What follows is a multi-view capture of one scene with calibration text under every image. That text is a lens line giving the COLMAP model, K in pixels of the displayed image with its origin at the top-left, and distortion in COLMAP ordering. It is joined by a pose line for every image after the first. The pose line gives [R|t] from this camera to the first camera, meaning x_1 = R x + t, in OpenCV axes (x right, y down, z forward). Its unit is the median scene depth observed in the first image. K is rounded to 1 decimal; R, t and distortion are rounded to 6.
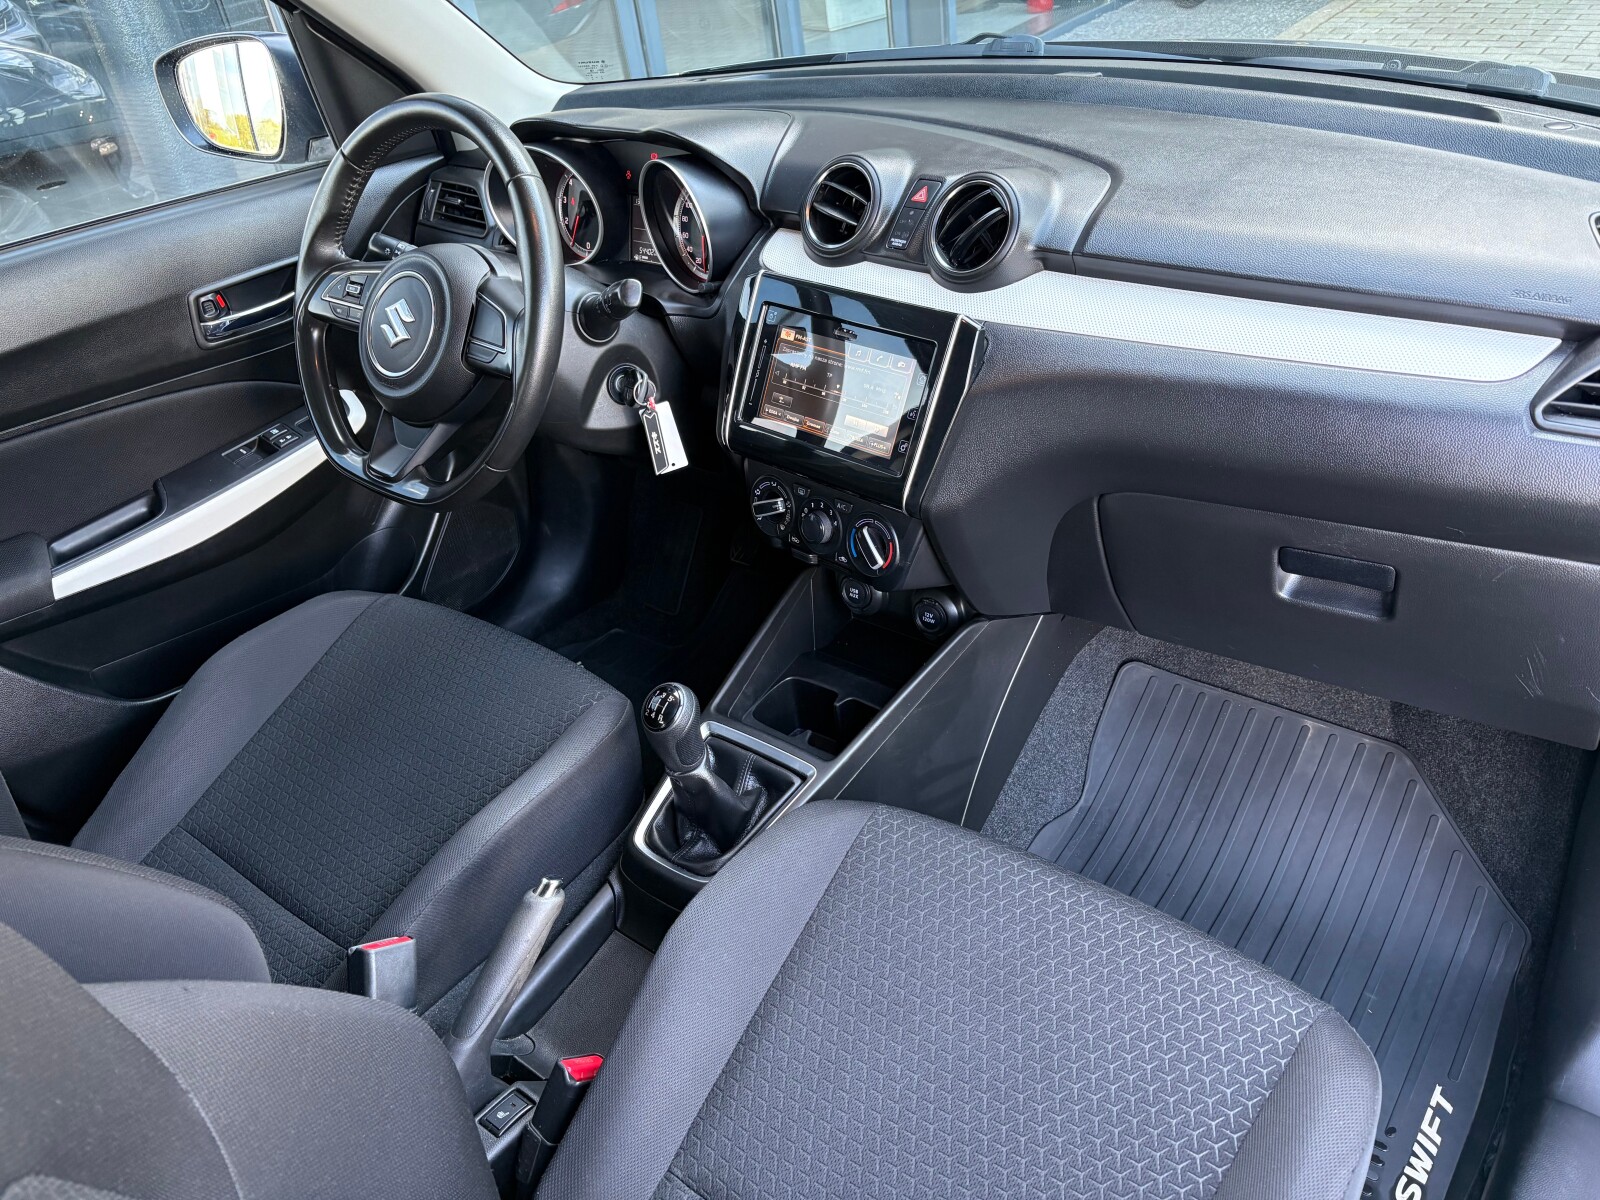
lens RADIAL K [[1208.4, 0, 779.3], [0, 1208.4, 600.4], [0, 0, 1]] dist [0.076079, -0.095805]
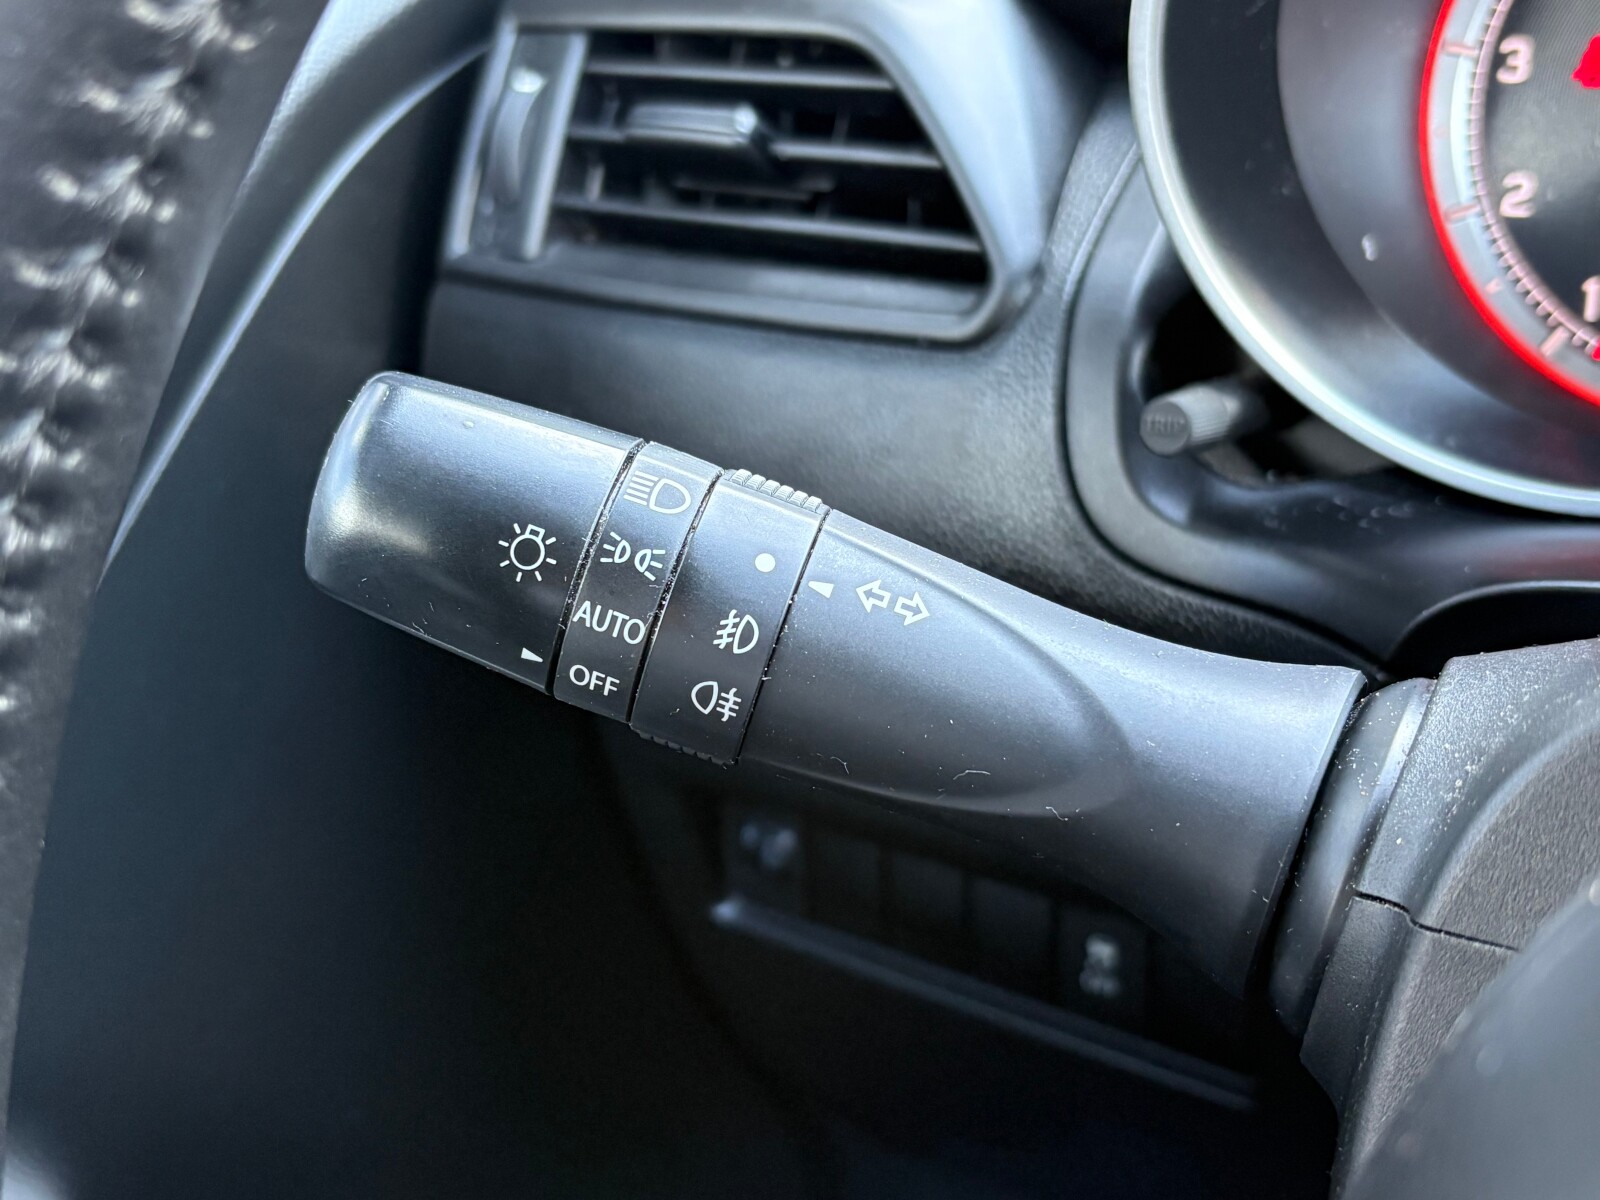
lens RADIAL K [[1969.1, 0, 800.0], [0, 1969.1, 600.0], [0, 0, 1]] dist [0.006143, 0.011146]
pose [[0.993602, -0.066052, 0.091614, -0.276361], [0.077436, 0.988893, -0.126861, -0.229128], [-0.082217, 0.133144, 0.987681, 0.742558]]
